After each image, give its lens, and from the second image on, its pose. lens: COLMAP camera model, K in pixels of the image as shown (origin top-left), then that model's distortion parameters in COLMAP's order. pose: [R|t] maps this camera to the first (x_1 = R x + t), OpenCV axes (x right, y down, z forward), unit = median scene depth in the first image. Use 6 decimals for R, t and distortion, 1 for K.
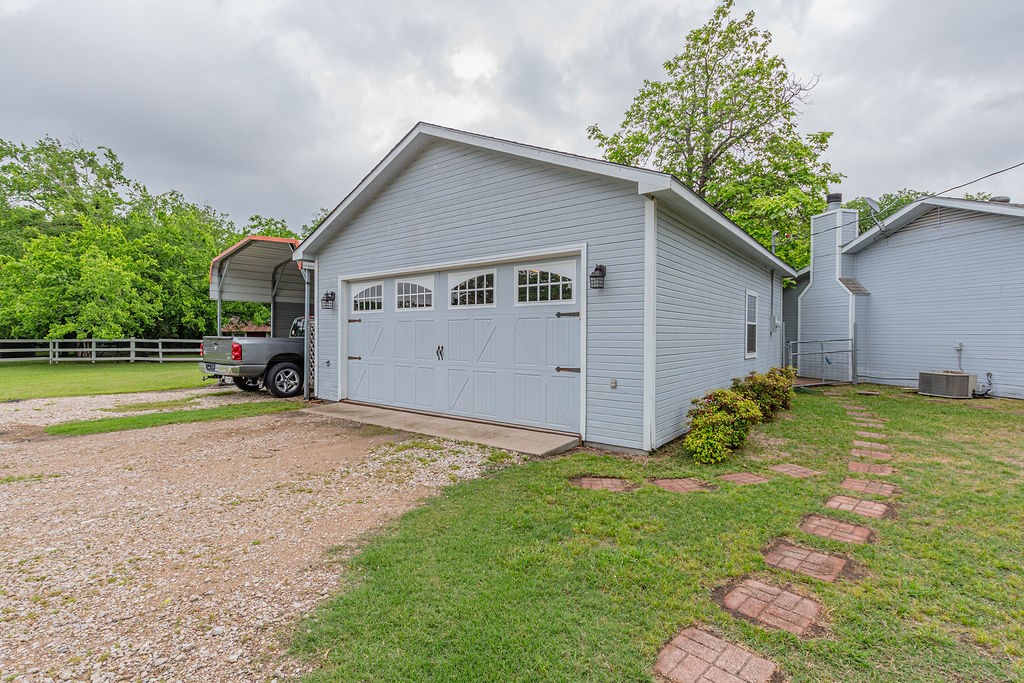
lens RADIAL K [[476.9, 0, 508.2], [0, 476.9, 341.8], [0, 0, 1]] dist [-0.009413, -0.000184]
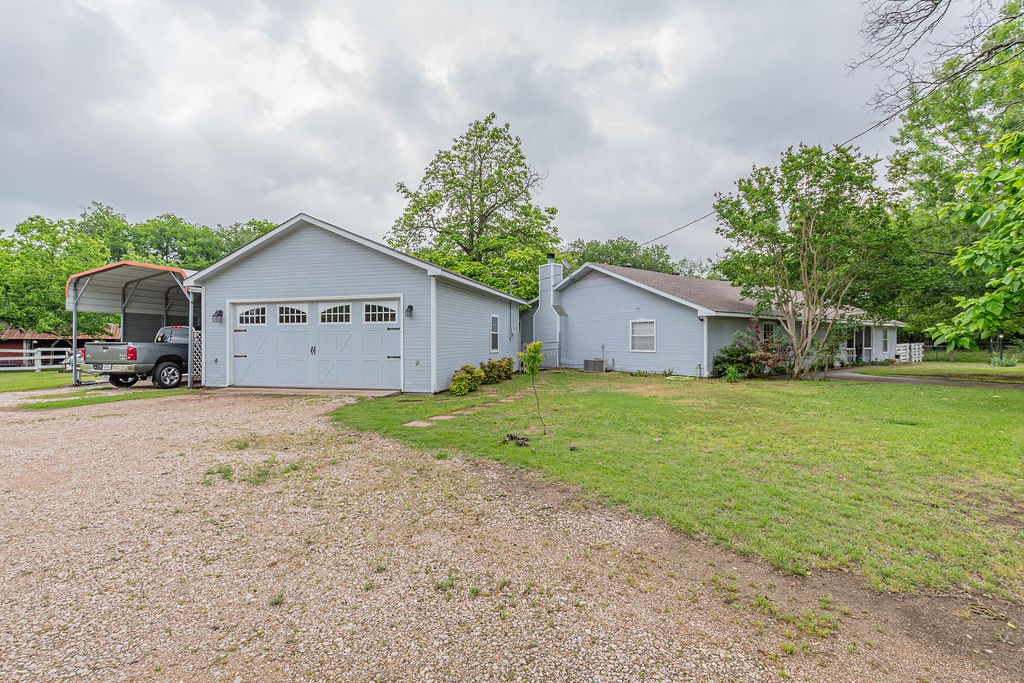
lens RADIAL K [[476.9, 0, 508.2], [0, 476.9, 341.8], [0, 0, 1]] dist [-0.009413, -0.000184]
pose [[0.918646, -0.005527, 0.395043, -0.140806], [0.011482, 0.999853, -0.012712, 0.017429], [-0.394915, 0.016214, 0.918575, -0.640503]]
